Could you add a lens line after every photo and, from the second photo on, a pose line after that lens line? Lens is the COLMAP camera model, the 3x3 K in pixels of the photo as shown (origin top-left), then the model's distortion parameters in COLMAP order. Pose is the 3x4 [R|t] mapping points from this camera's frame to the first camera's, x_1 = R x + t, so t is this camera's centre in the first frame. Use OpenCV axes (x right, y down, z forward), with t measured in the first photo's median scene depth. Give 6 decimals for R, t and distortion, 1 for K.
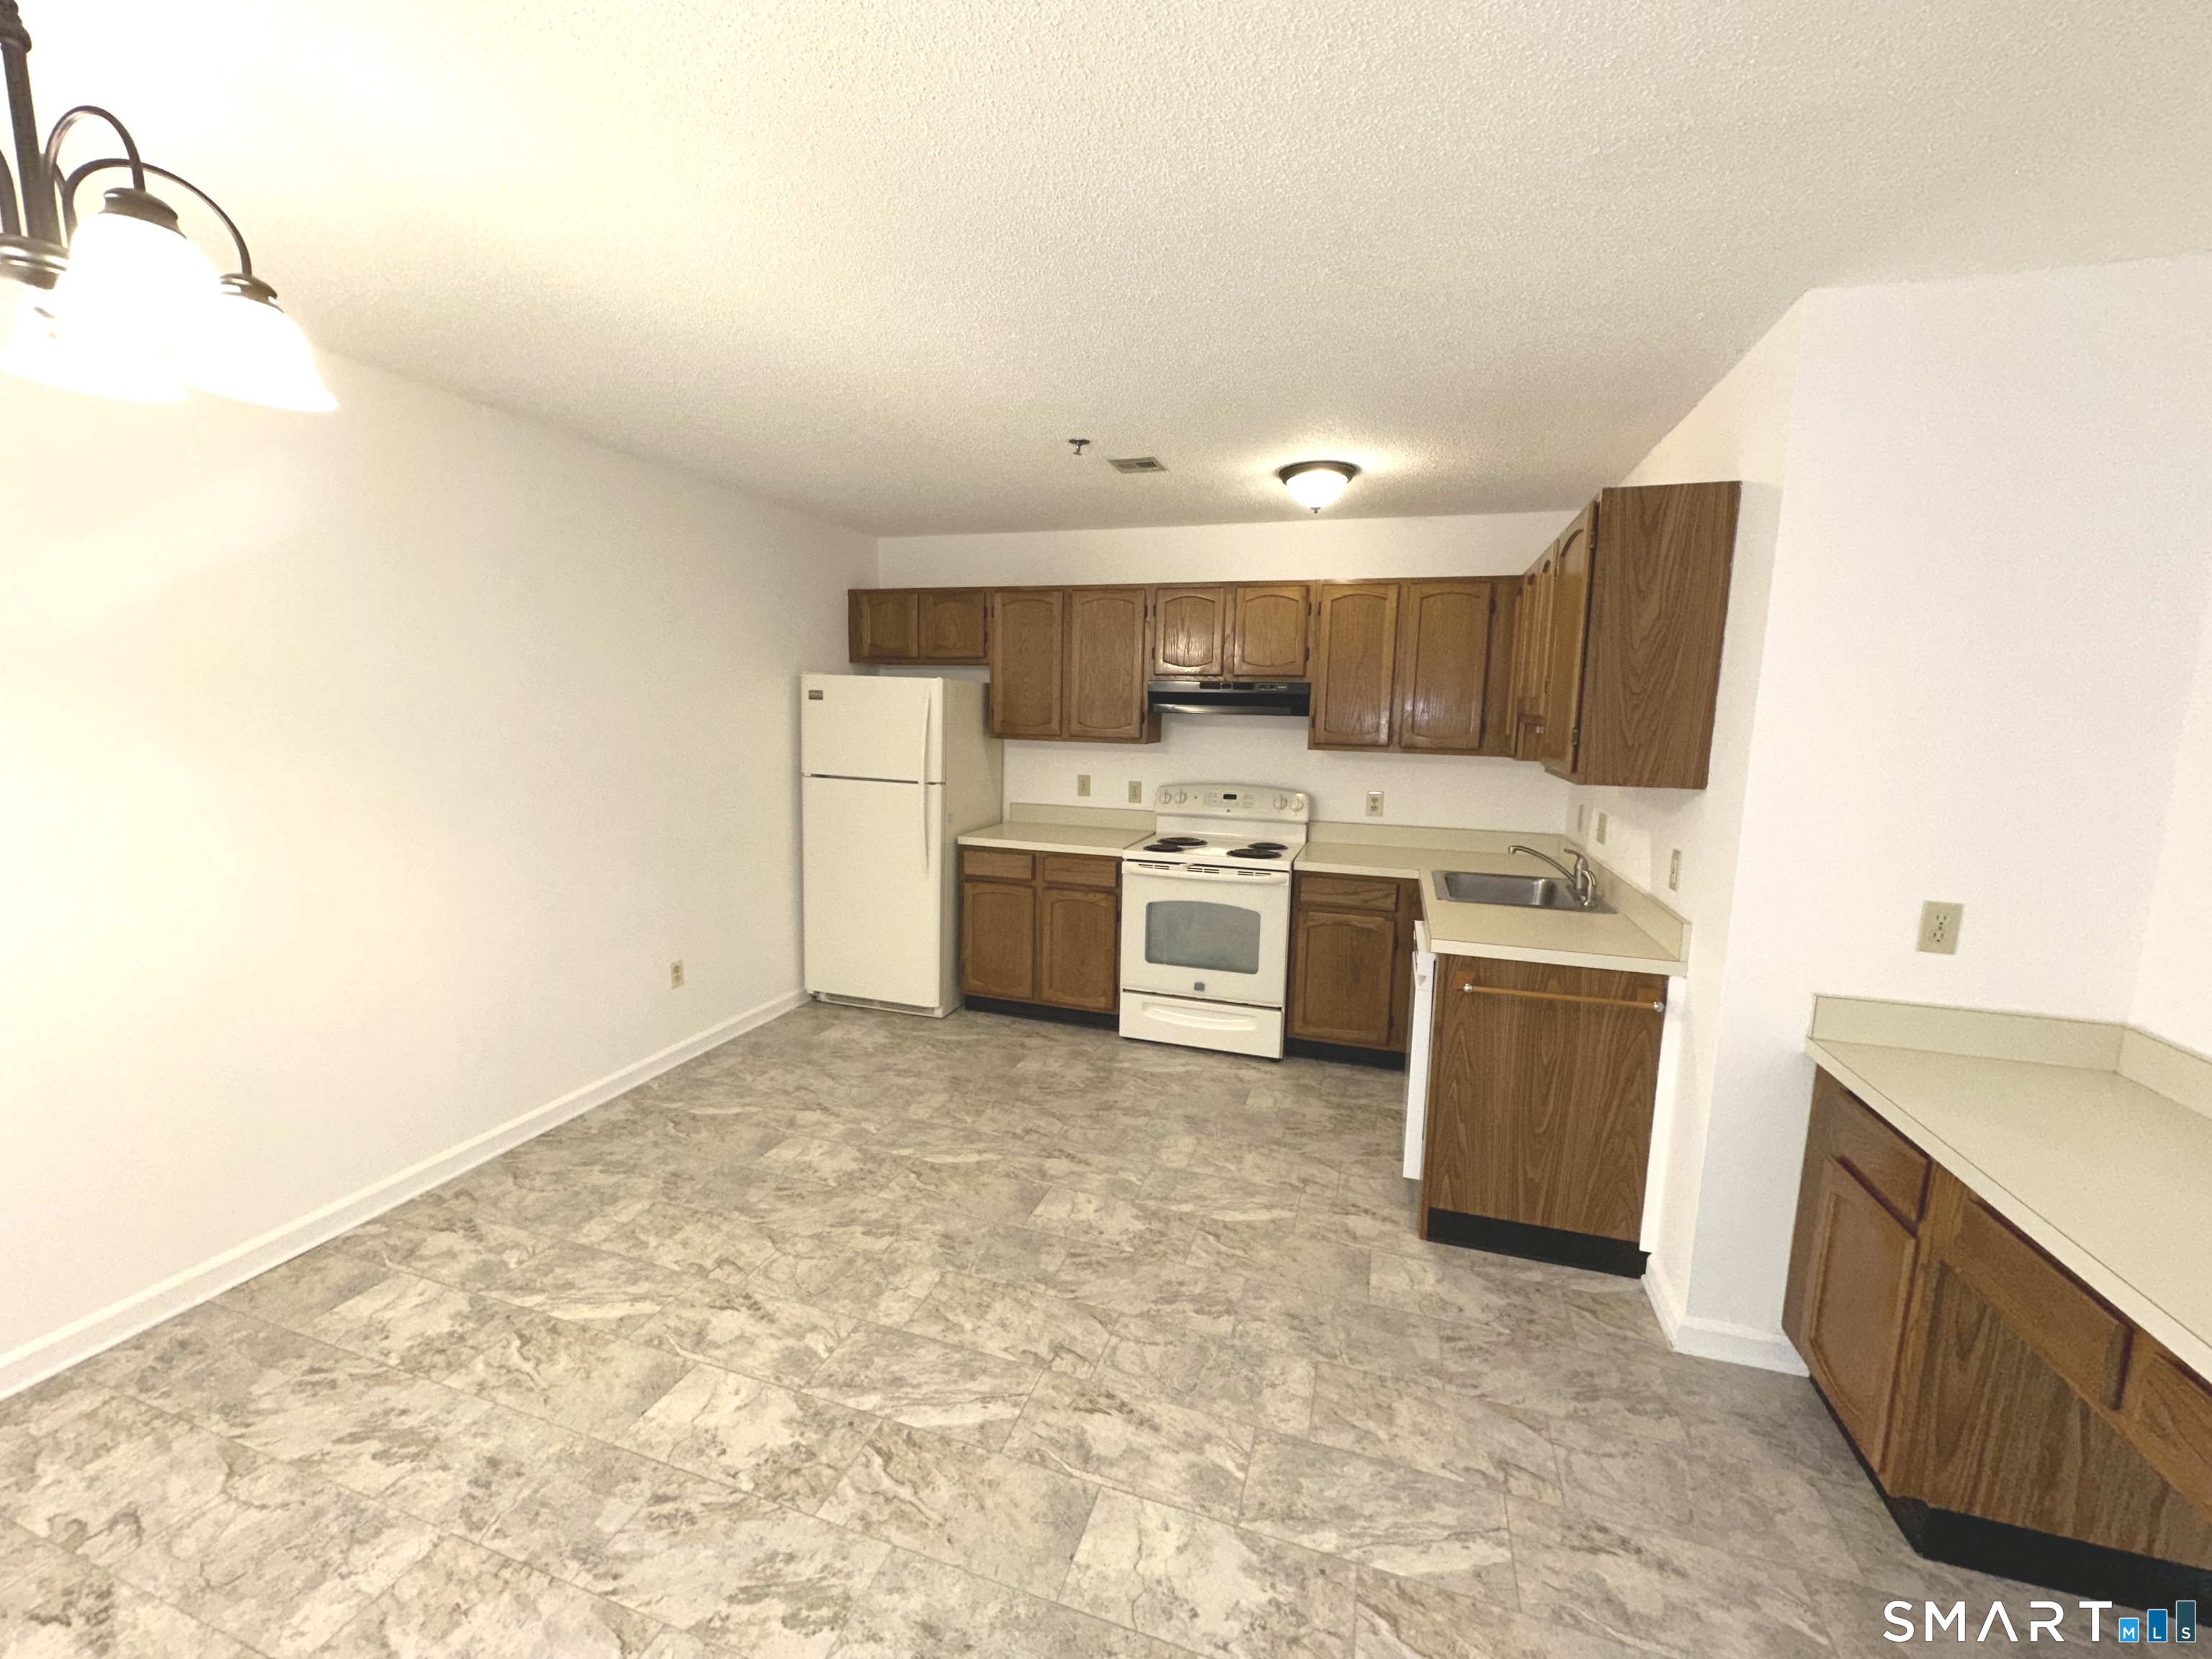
lens RADIAL K [[883.1, 0, 1102.4], [0, 883.1, 829.4], [0, 0, 1]] dist [-0.000099, 0.000529]
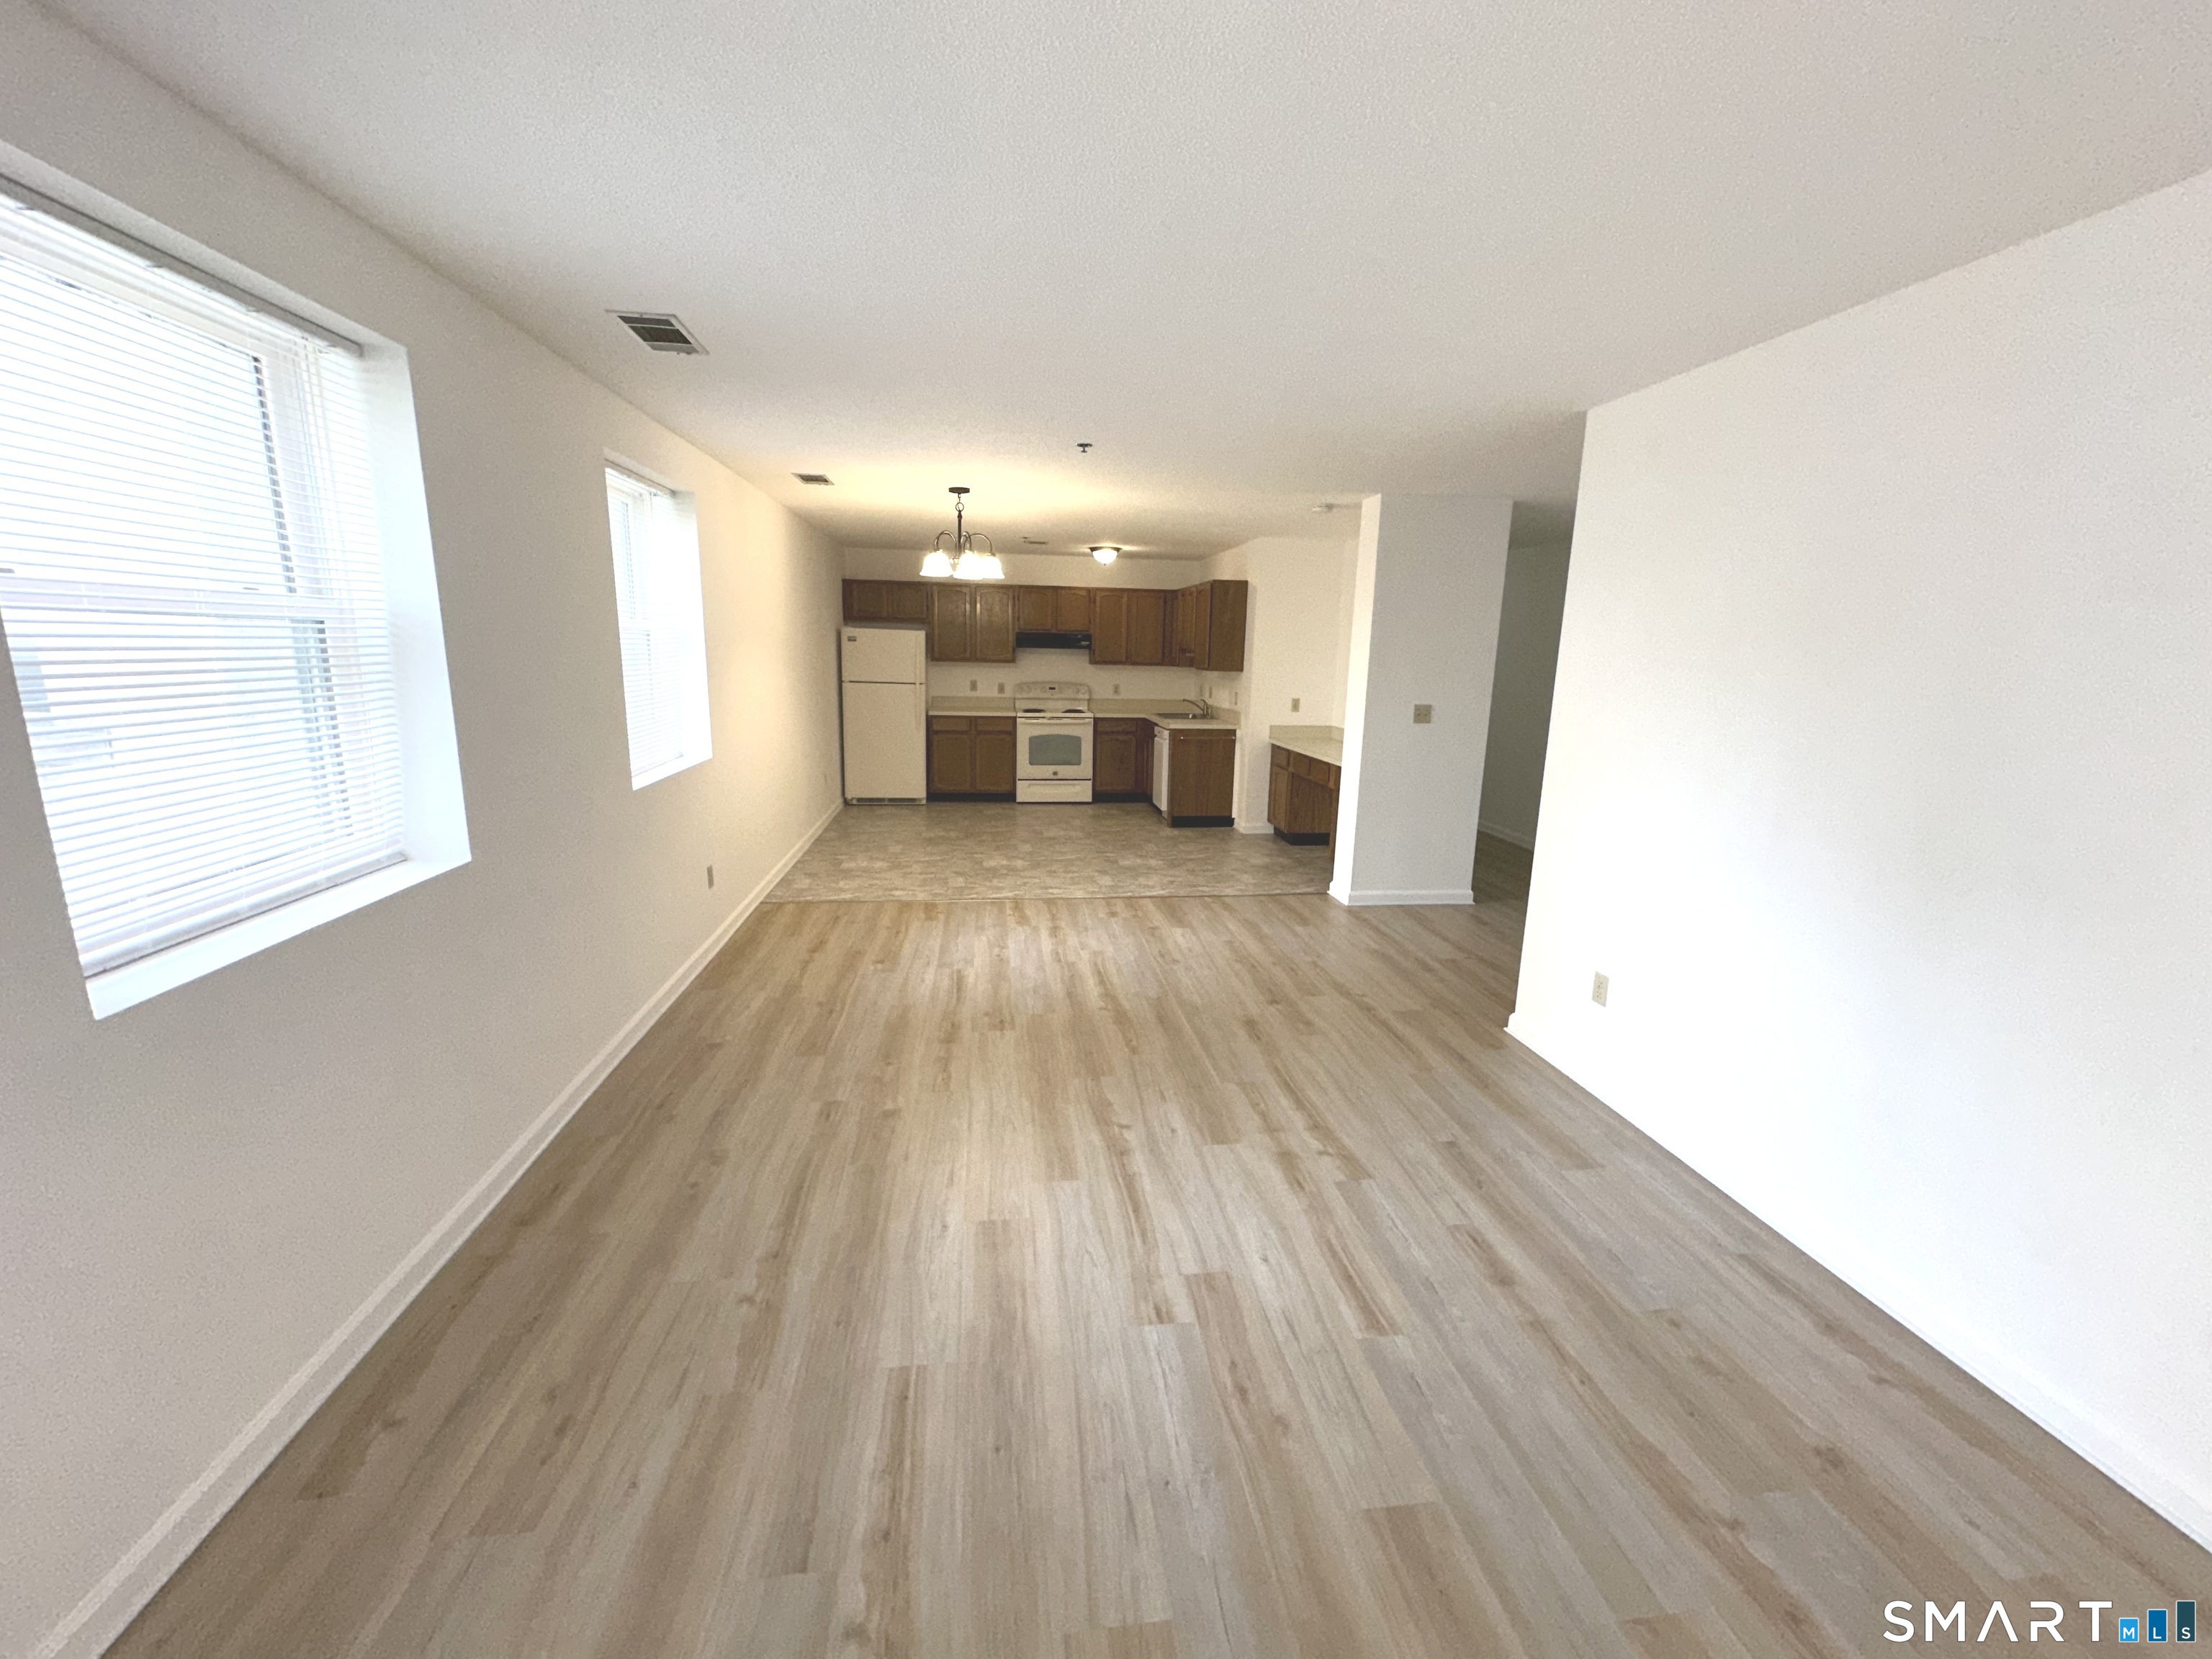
lens RADIAL K [[883.1, 0, 1103.6], [0, 883.1, 826.5], [0, 0, 1]] dist [-0.000099, 0.000529]
pose [[0.903247, -0.088521, 0.419891, -0.709839], [0.057309, 0.994611, 0.086402, 0.124799], [-0.425277, -0.053979, 0.903452, -1.038787]]
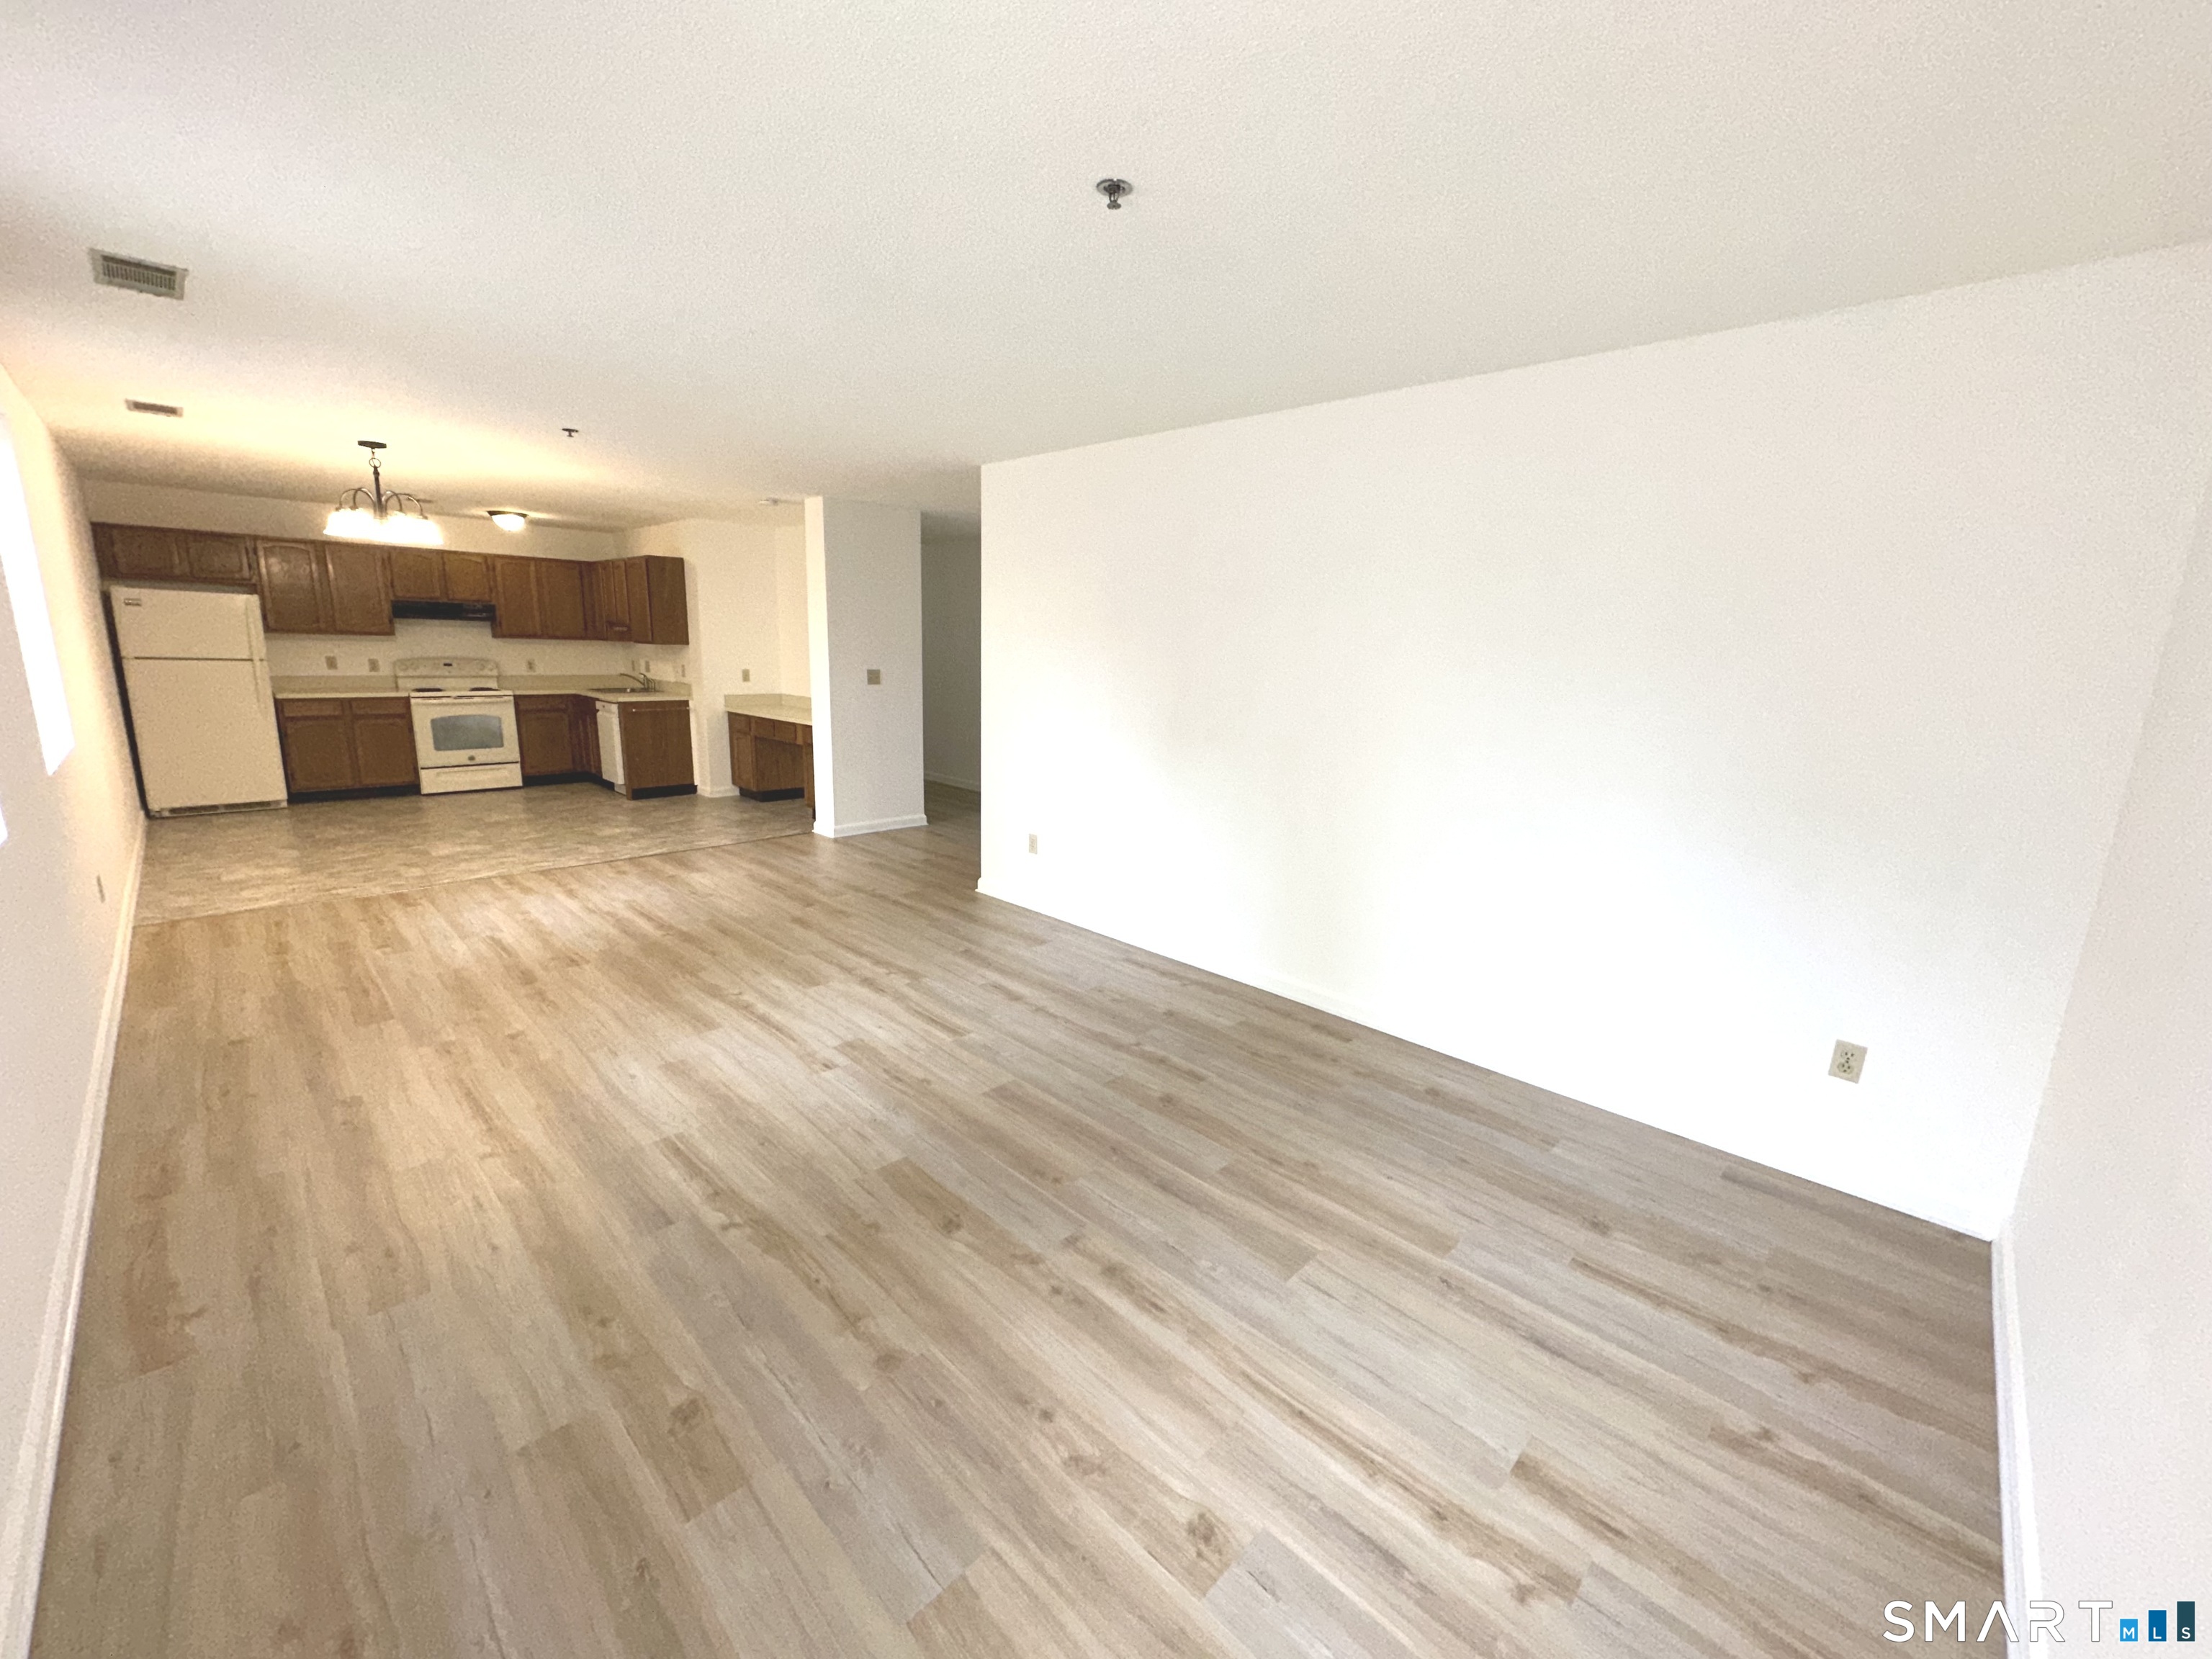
lens RADIAL K [[883.1, 0, 1104.3], [0, 883.1, 826.2], [0, 0, 1]] dist [-0.000099, 0.000529]
pose [[0.446044, -0.191072, 0.874377, -1.017087], [0.102573, 0.981422, 0.162139, 0.149524], [-0.889114, 0.017366, 0.457357, -1.173512]]
